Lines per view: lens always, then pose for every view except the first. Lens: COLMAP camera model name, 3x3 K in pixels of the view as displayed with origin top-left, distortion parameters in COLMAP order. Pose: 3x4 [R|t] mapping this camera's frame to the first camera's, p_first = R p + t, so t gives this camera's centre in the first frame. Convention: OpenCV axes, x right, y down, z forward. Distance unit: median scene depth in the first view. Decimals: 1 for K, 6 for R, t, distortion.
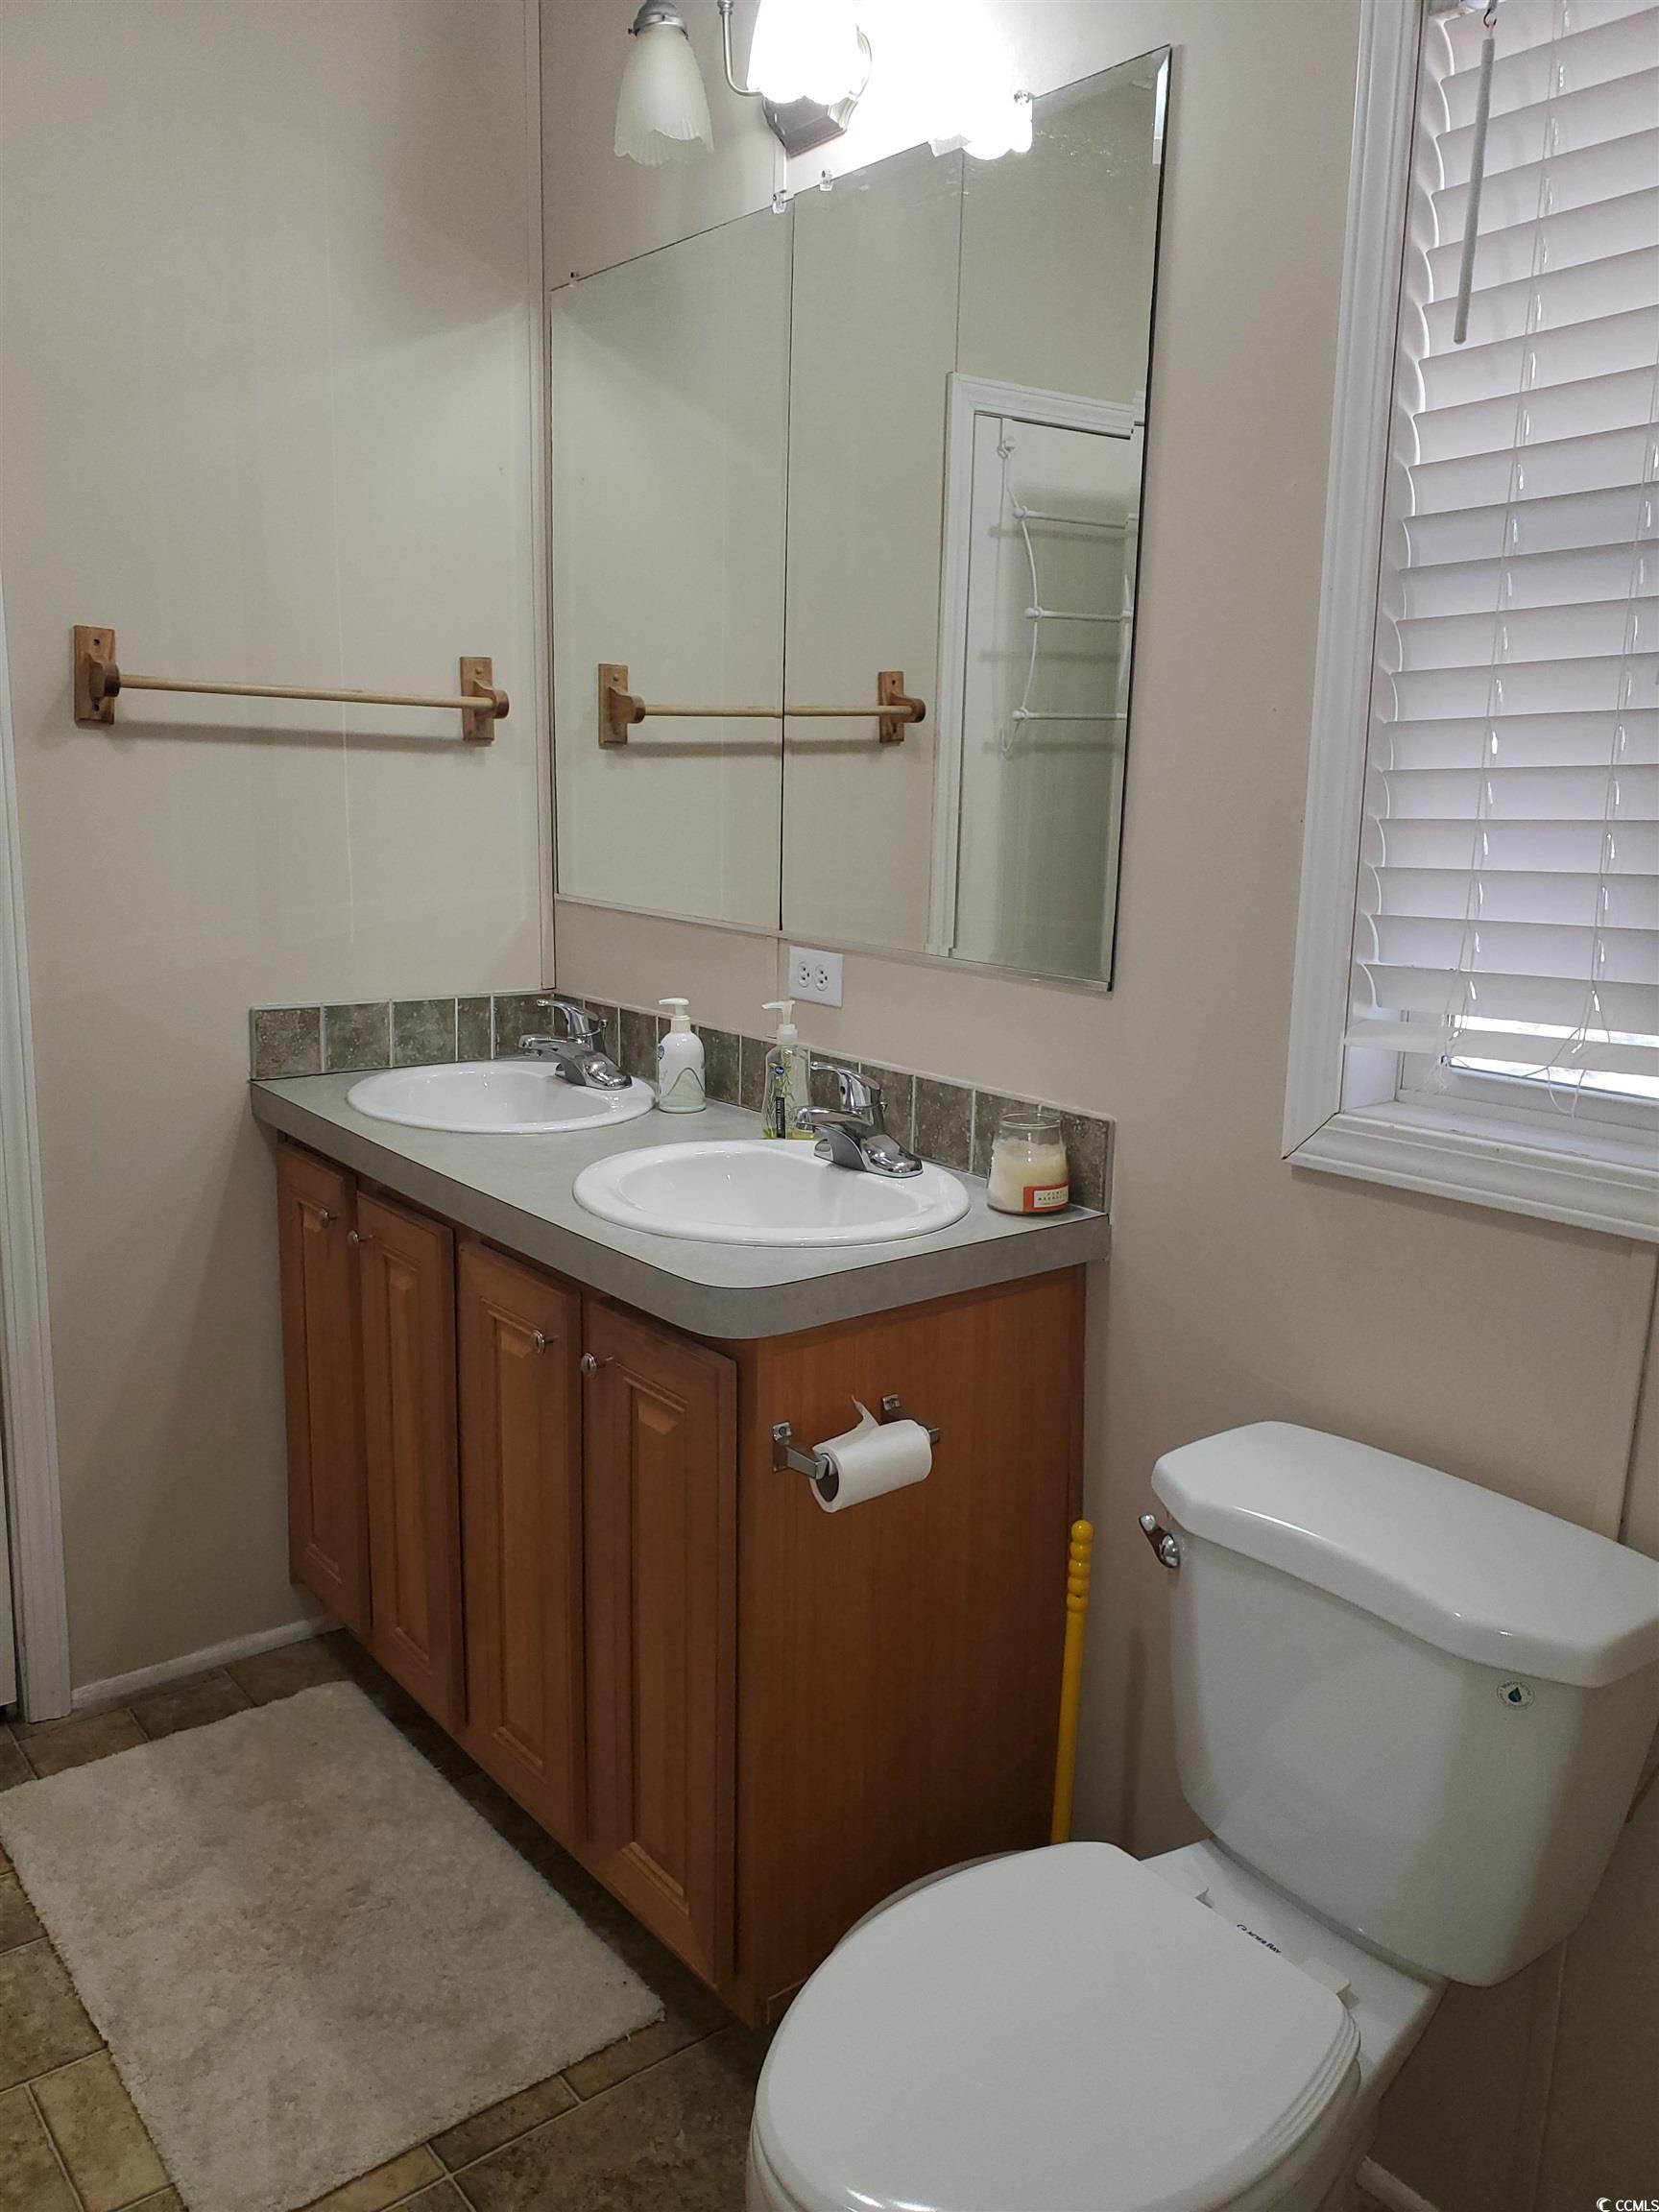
lens RADIAL K [[1750.1, 0, 830.1], [0, 1750.1, 1095.5], [0, 0, 1]] dist [0.034056, 0.001222]
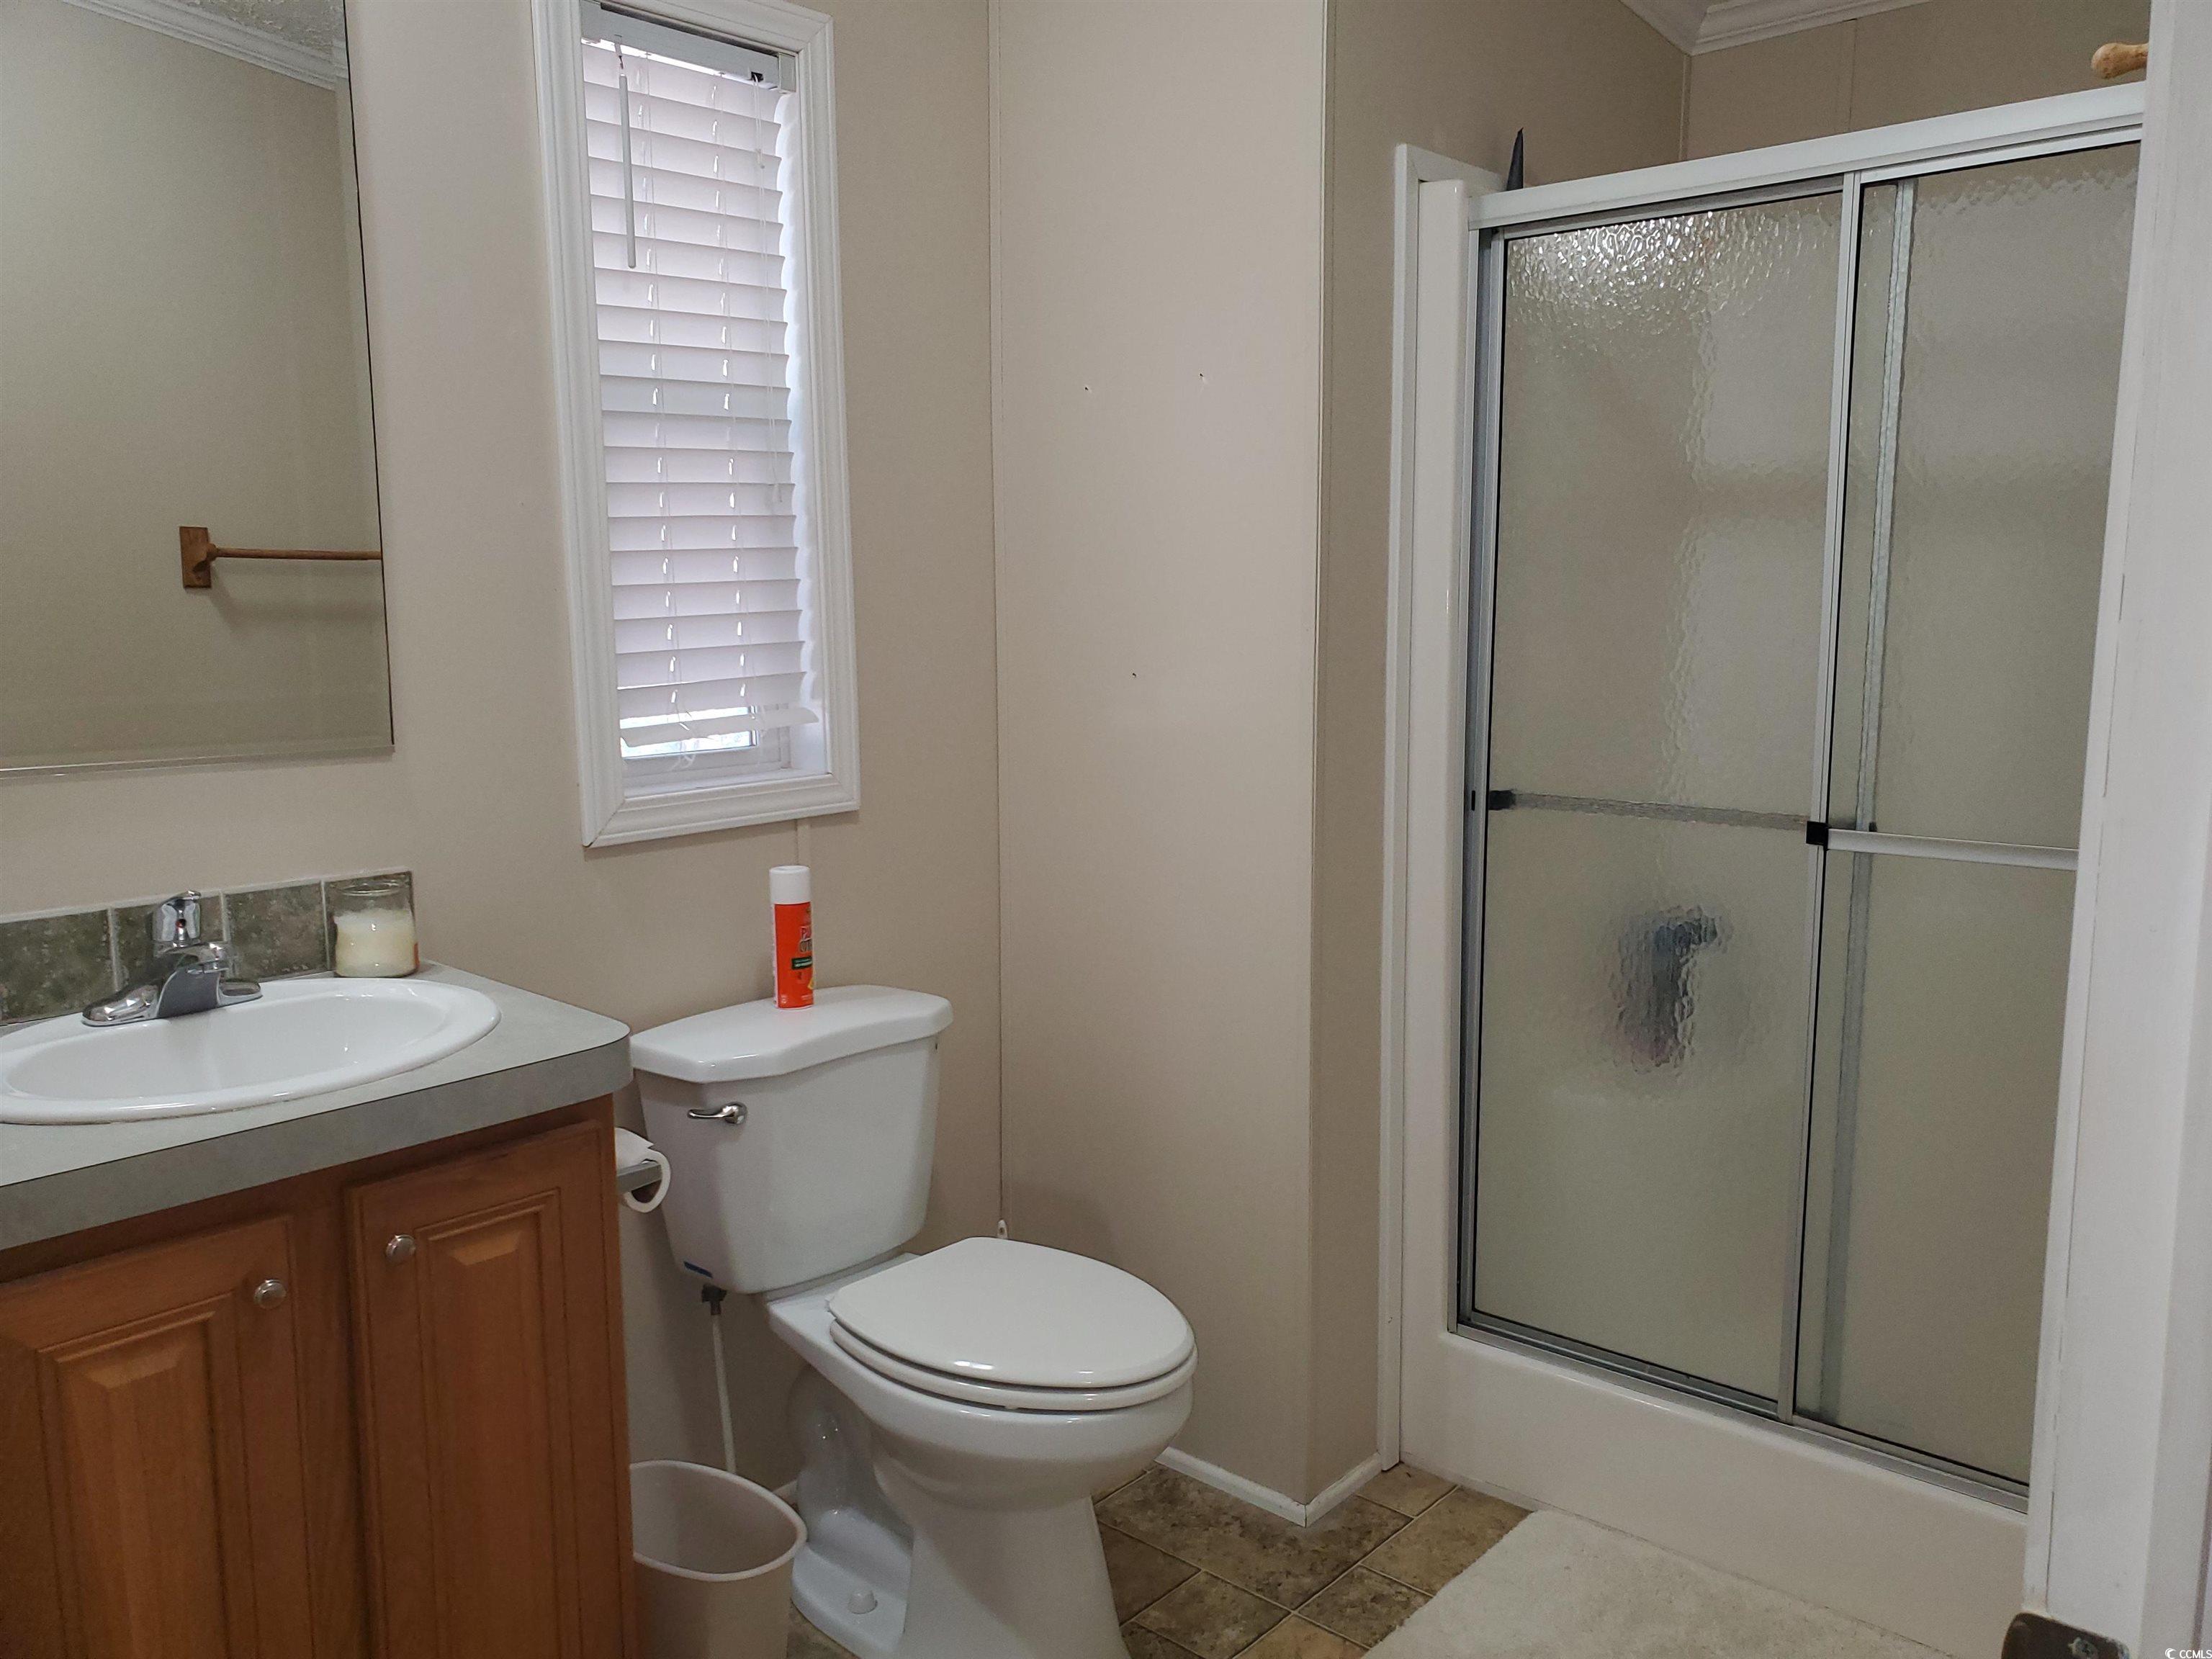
lens RADIAL K [[1750.1, 0, 1111.9], [0, 1750.1, 829.3], [0, 0, 1]] dist [0.034056, 0.001222]
pose [[-0.177659, -0.165665, 0.970048, -1.093224], [0.178109, 0.964036, 0.197258, -0.166186], [-0.967840, 0.207819, -0.141764, 0.808441]]
